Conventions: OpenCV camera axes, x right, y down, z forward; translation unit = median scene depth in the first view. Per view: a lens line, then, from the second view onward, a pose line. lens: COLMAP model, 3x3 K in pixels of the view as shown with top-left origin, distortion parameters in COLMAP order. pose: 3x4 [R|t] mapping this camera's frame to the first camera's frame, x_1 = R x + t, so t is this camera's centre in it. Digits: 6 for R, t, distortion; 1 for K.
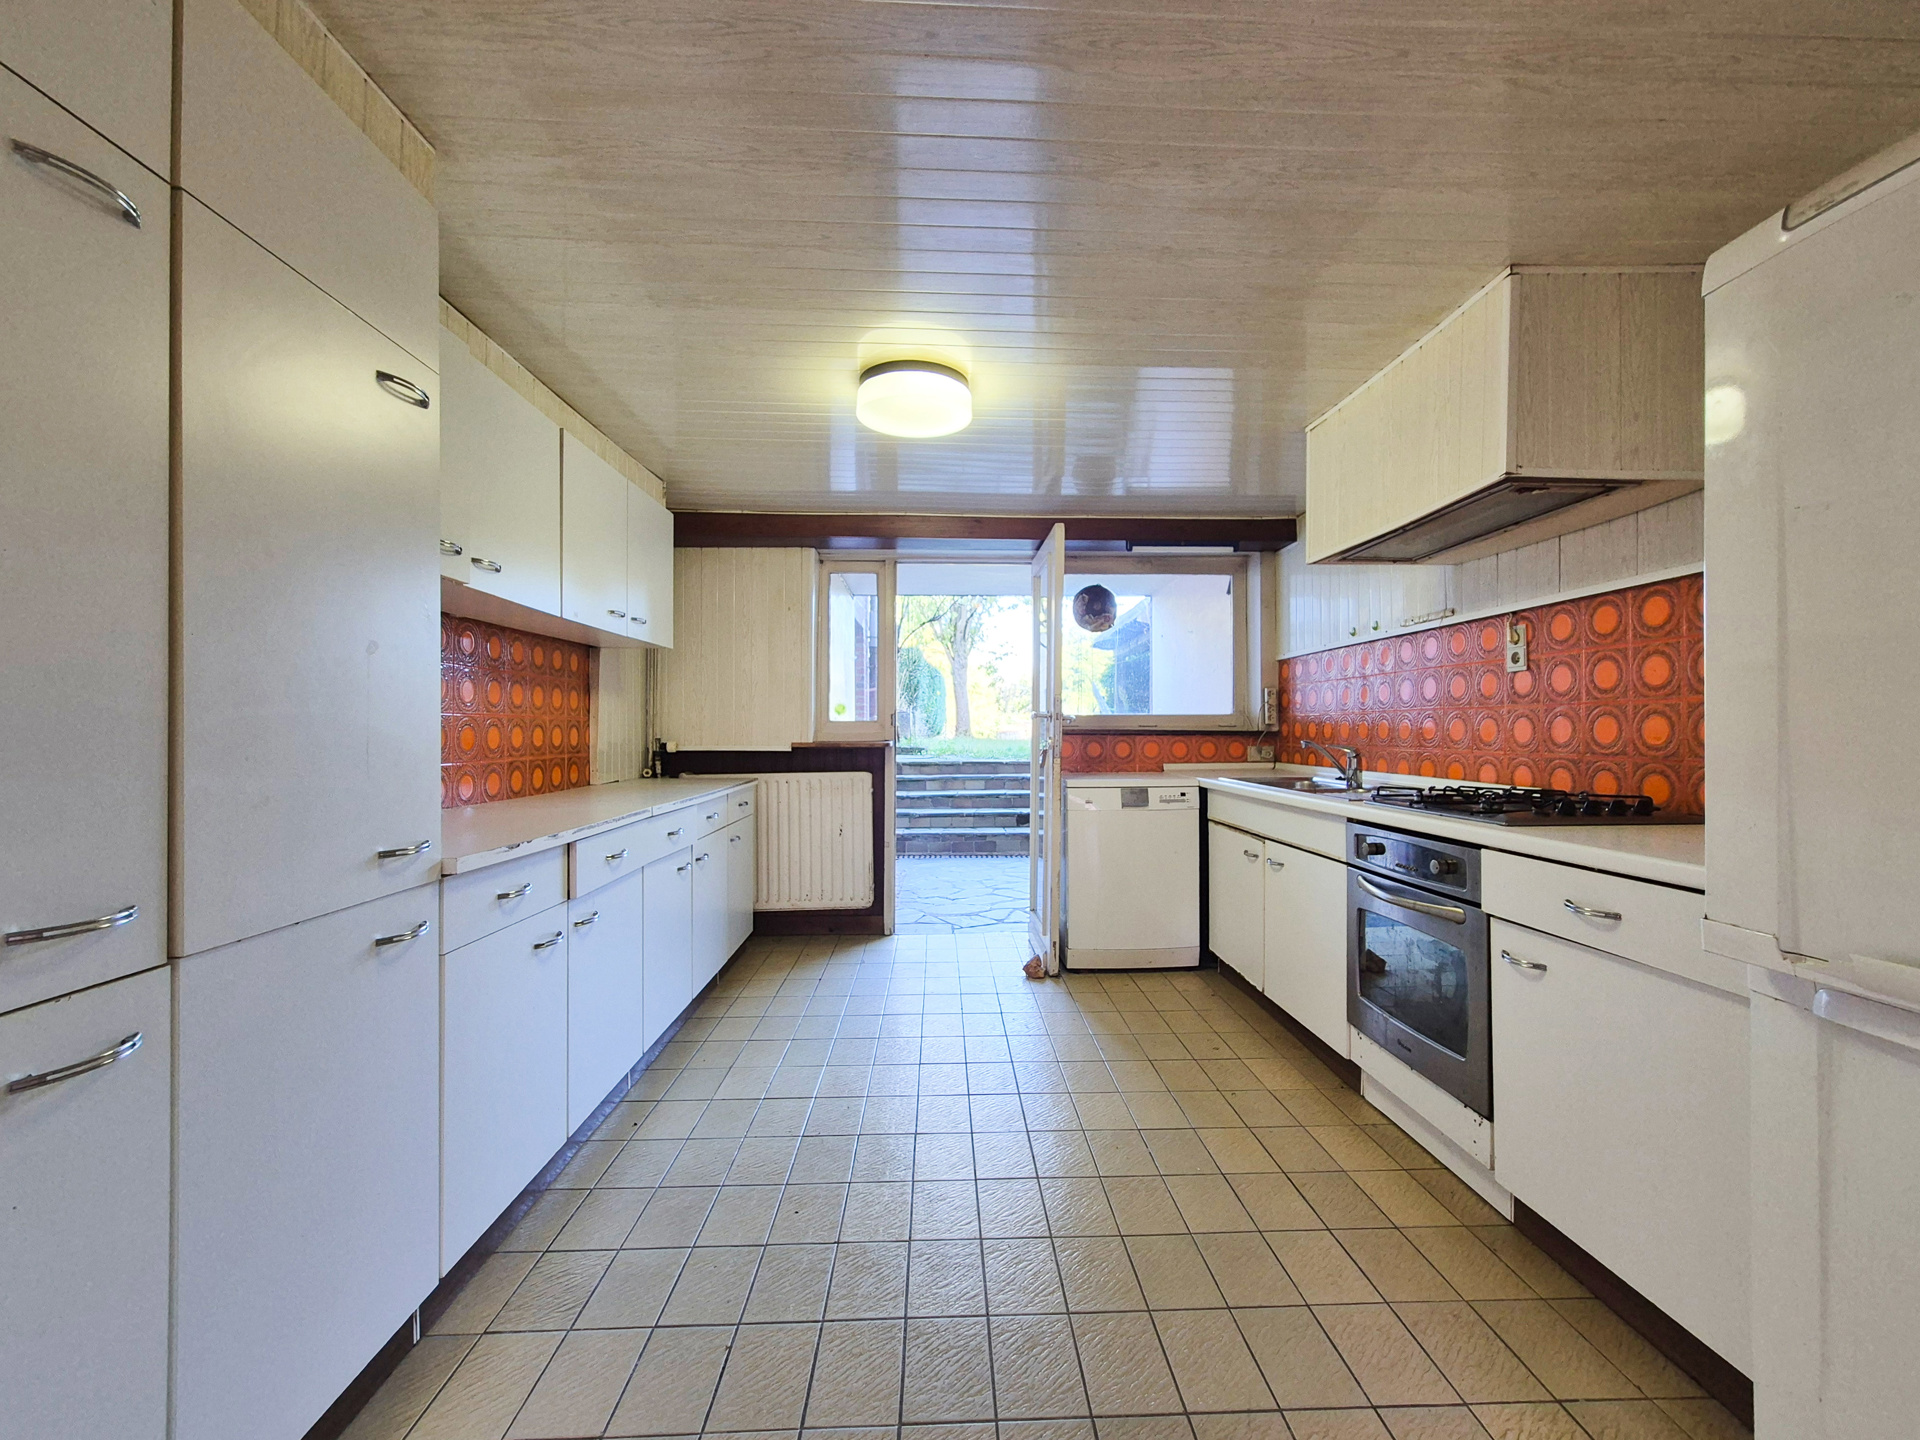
lens RADIAL K [[790.0, 0, 964.0], [0, 790.0, 727.7], [0, 0, 1]] dist [0.016331, 0.001395]
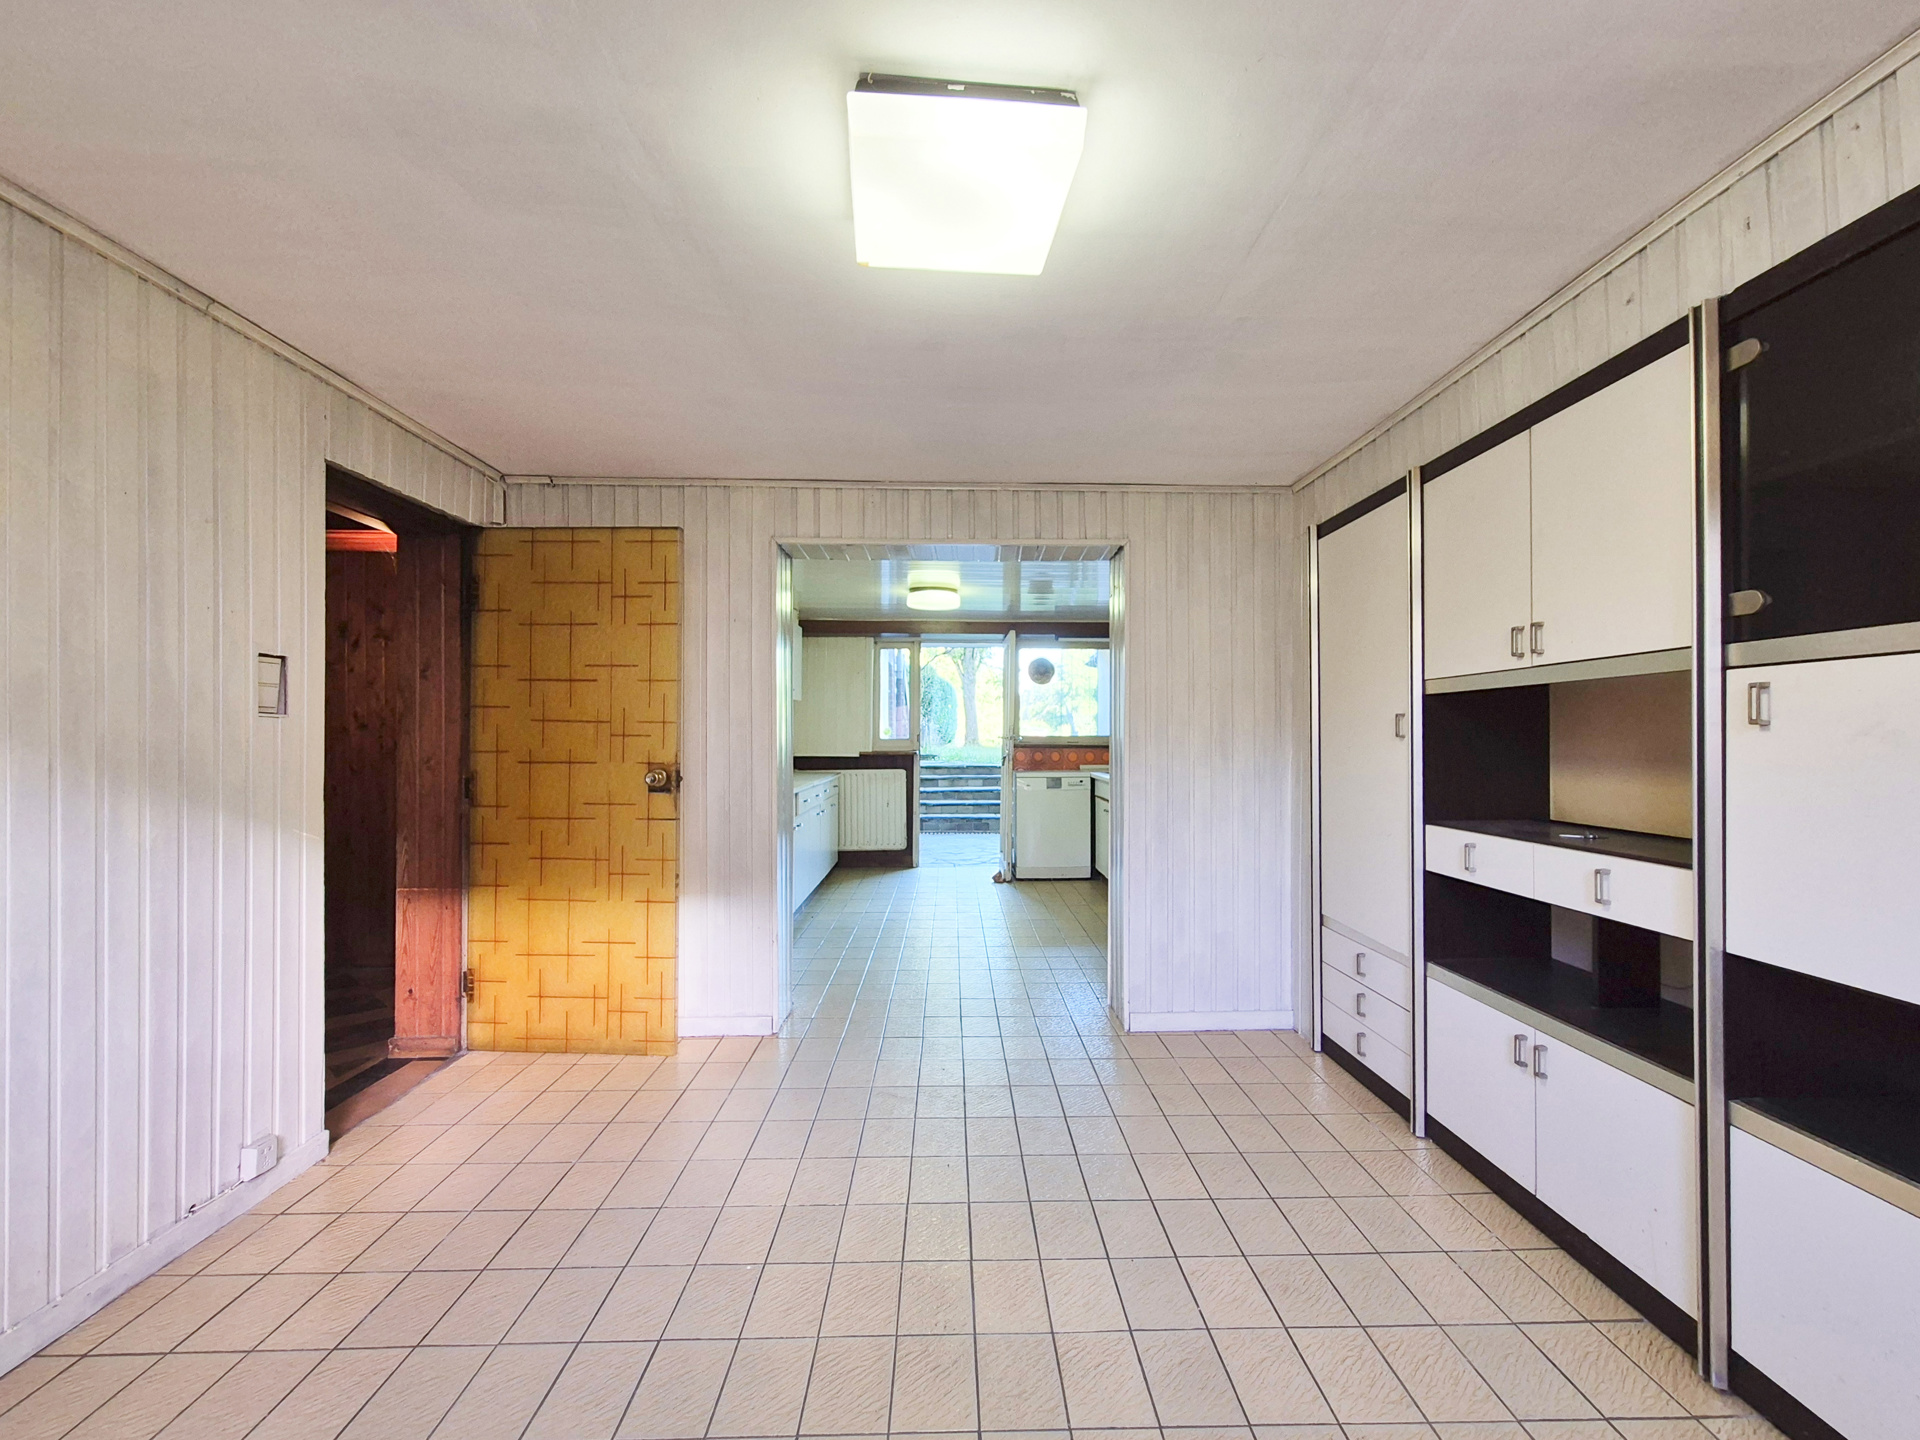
lens RADIAL K [[790.0, 0, 967.0], [0, 790.0, 730.4], [0, 0, 1]] dist [0.016331, 0.001395]
pose [[0.999915, 0.002706, -0.012726, 0.034377], [-0.002770, 0.999983, -0.005042, -0.018580], [0.012712, 0.005076, 0.999906, -0.679191]]
